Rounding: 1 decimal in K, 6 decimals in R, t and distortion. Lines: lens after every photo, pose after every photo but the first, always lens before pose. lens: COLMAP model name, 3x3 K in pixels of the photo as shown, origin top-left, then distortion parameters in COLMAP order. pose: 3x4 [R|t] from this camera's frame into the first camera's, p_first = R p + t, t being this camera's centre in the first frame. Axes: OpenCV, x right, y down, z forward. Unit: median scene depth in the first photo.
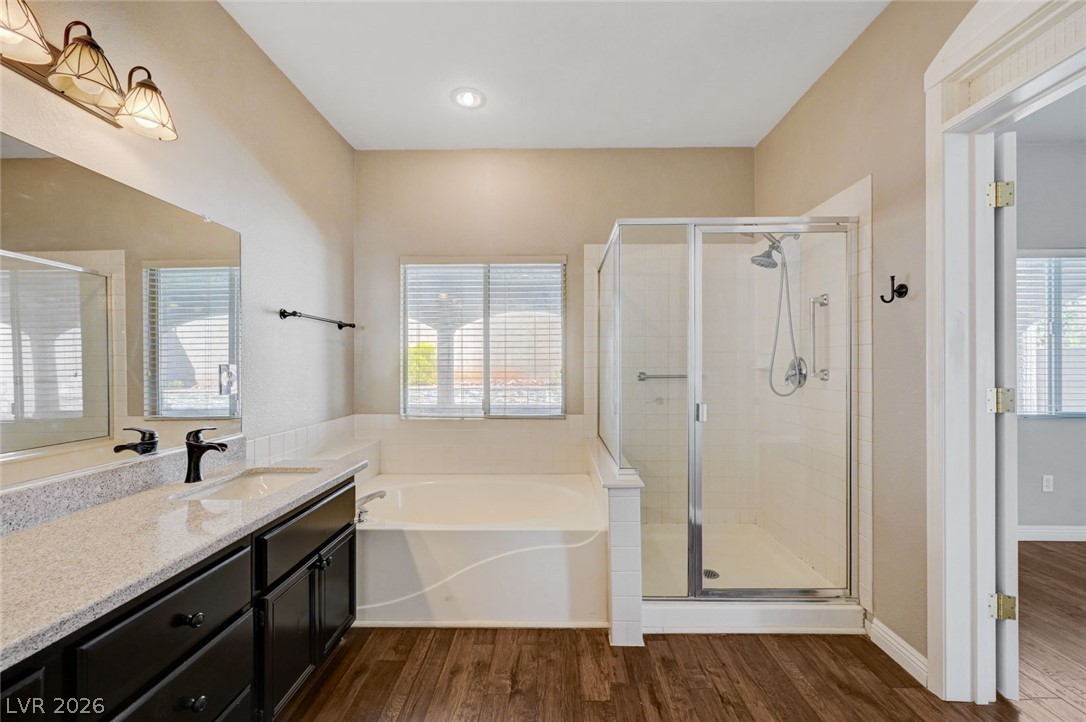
lens RADIAL K [[432.0, 0, 545.8], [0, 432.0, 366.0], [0, 0, 1]] dist [-0.000985, 0.000324]
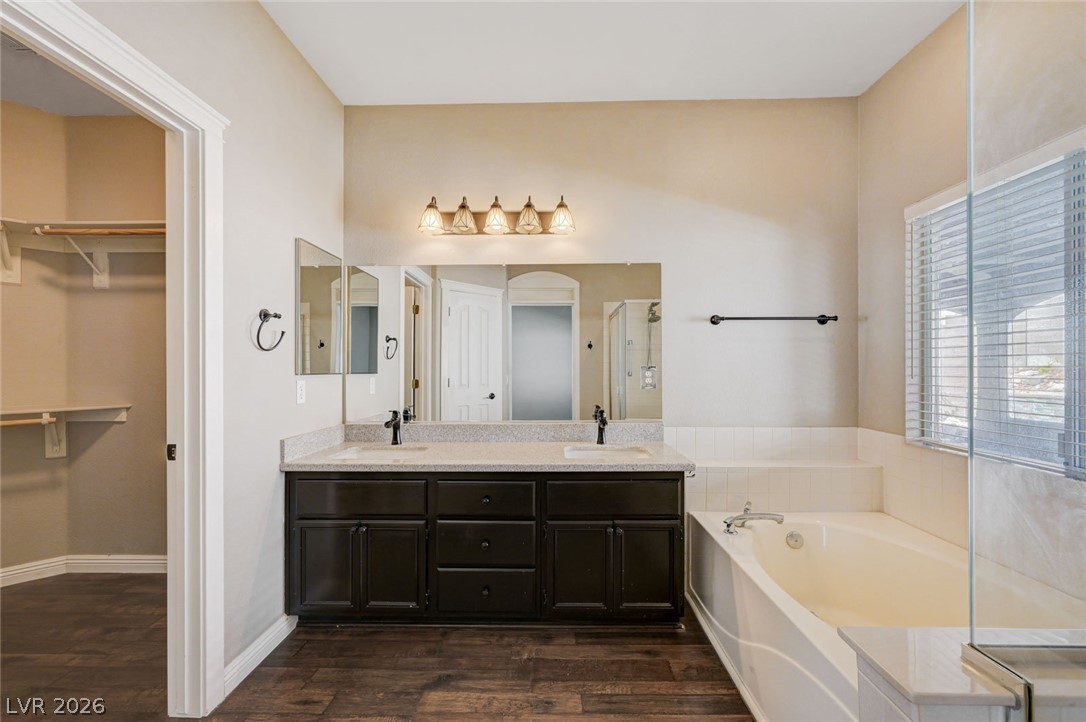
lens RADIAL K [[432.0, 0, 545.8], [0, 432.0, 366.0], [0, 0, 1]] dist [-0.000985, 0.000324]
pose [[-0.002507, -0.000458, -0.999997, 0.570937], [0.002603, 0.999997, -0.000465, -0.003933], [0.999993, -0.002604, -0.002505, 0.664324]]
